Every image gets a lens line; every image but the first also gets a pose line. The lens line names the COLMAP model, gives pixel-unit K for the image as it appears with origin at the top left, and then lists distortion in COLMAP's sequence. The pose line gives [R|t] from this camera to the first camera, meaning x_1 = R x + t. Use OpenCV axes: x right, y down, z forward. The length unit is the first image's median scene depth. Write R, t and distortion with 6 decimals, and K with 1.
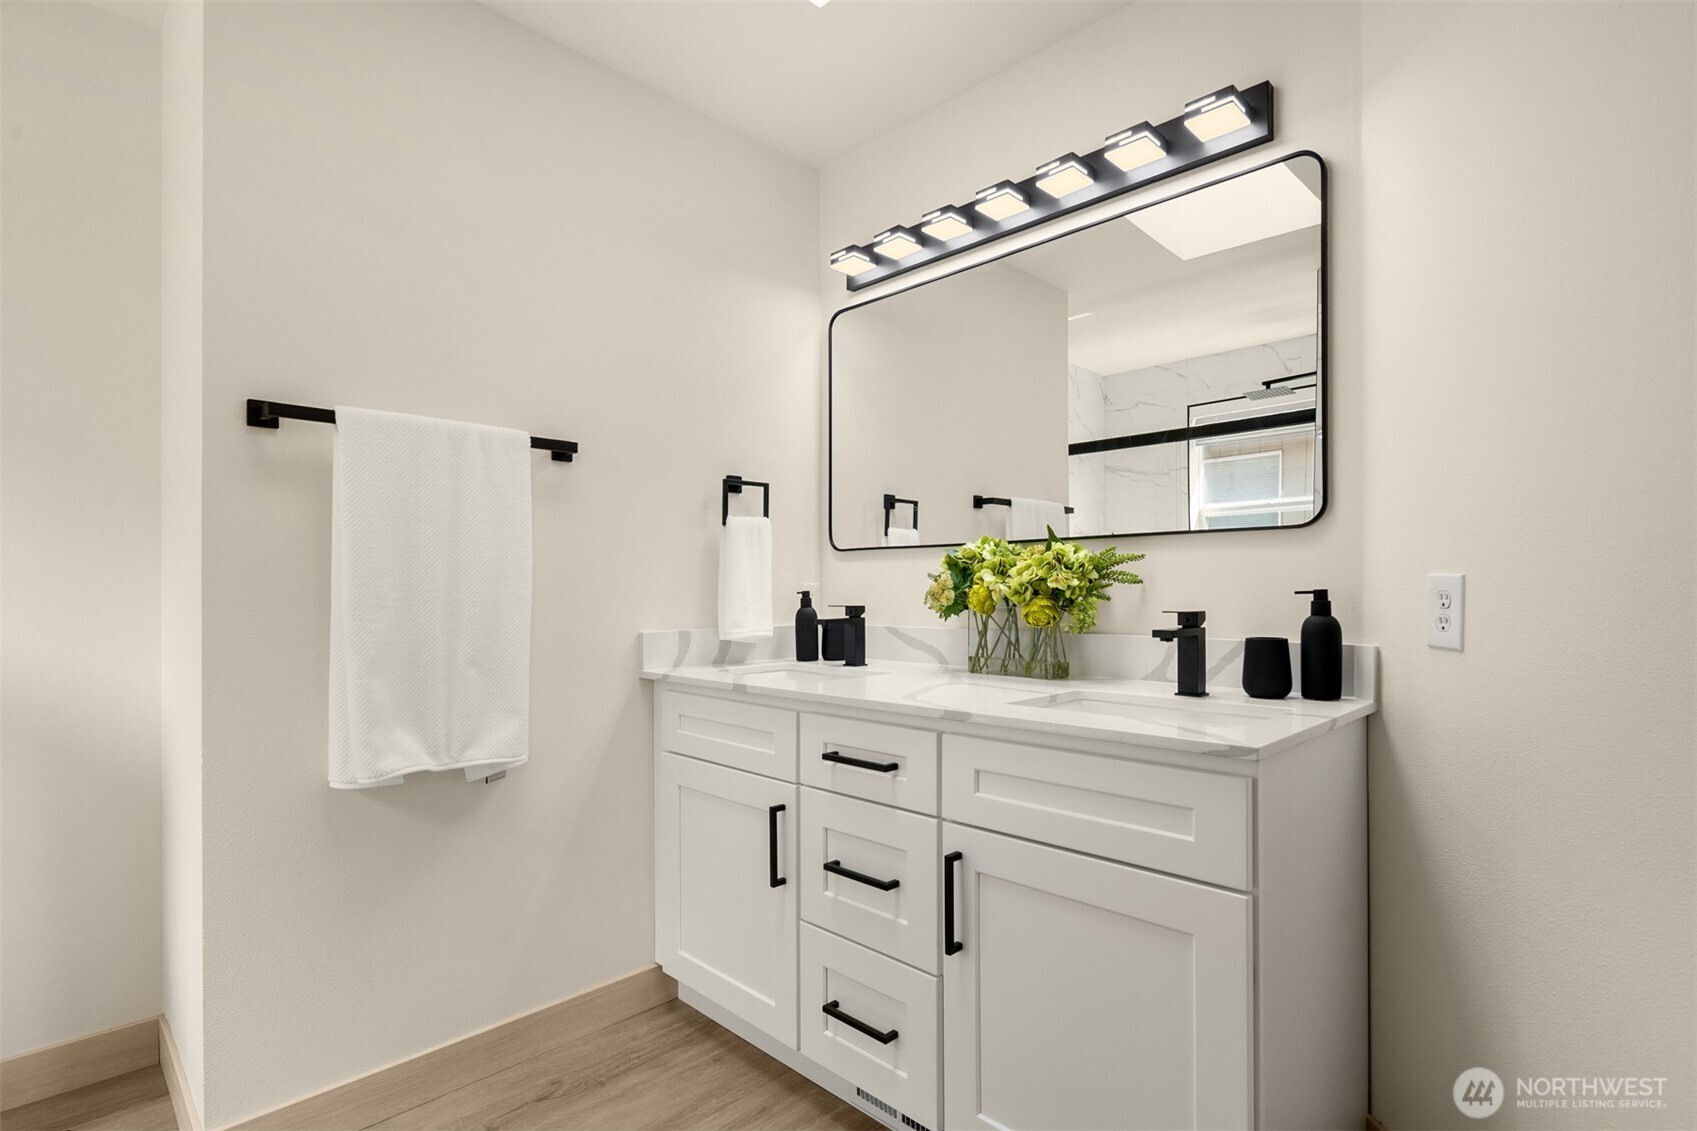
lens RADIAL K [[814.8, 0, 847.1], [0, 814.8, 581.5], [0, 0, 1]] dist [-0.004243, -0.000794]
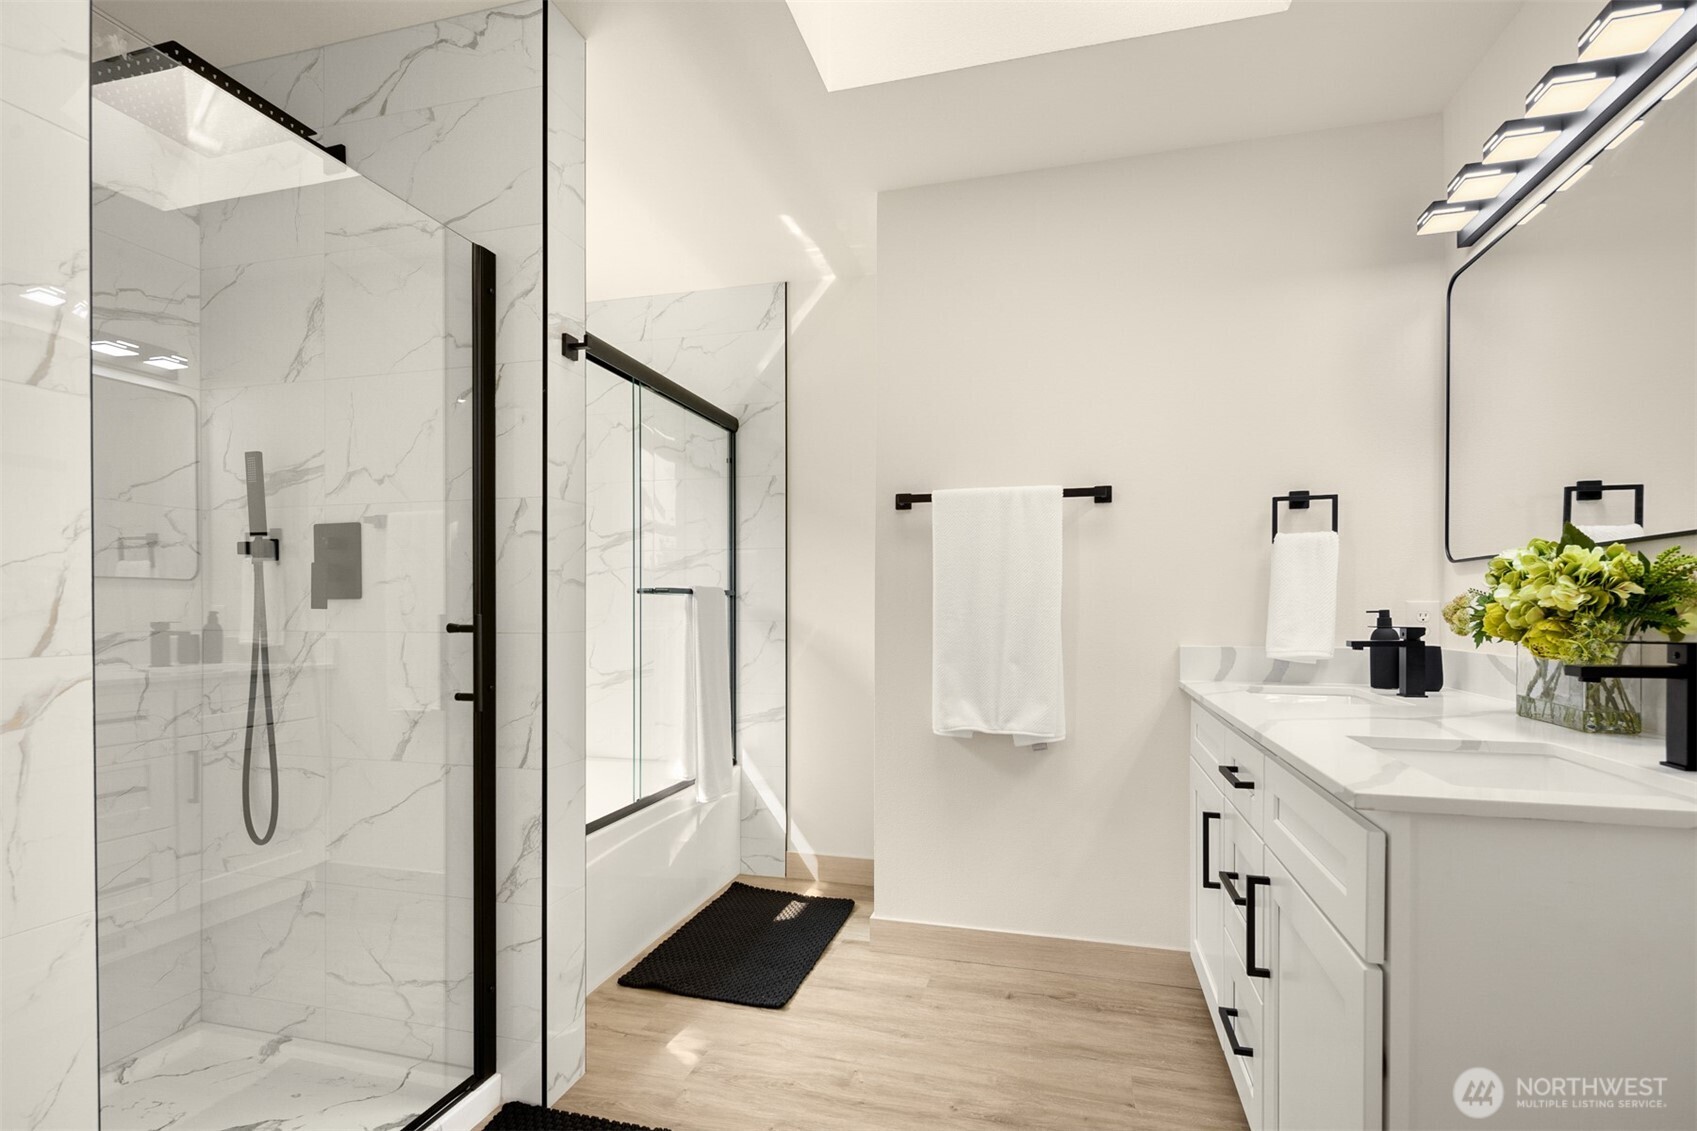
lens RADIAL K [[819.8, 0, 844.5], [0, 819.8, 603.2], [0, 0, 1]] dist [-0.000086, -0.000092]
pose [[0.489324, -0.002468, -0.872099, 0.575392], [0.006154, 0.999981, 0.000623, -0.000087], [0.872080, -0.005672, 0.489330, 0.060771]]
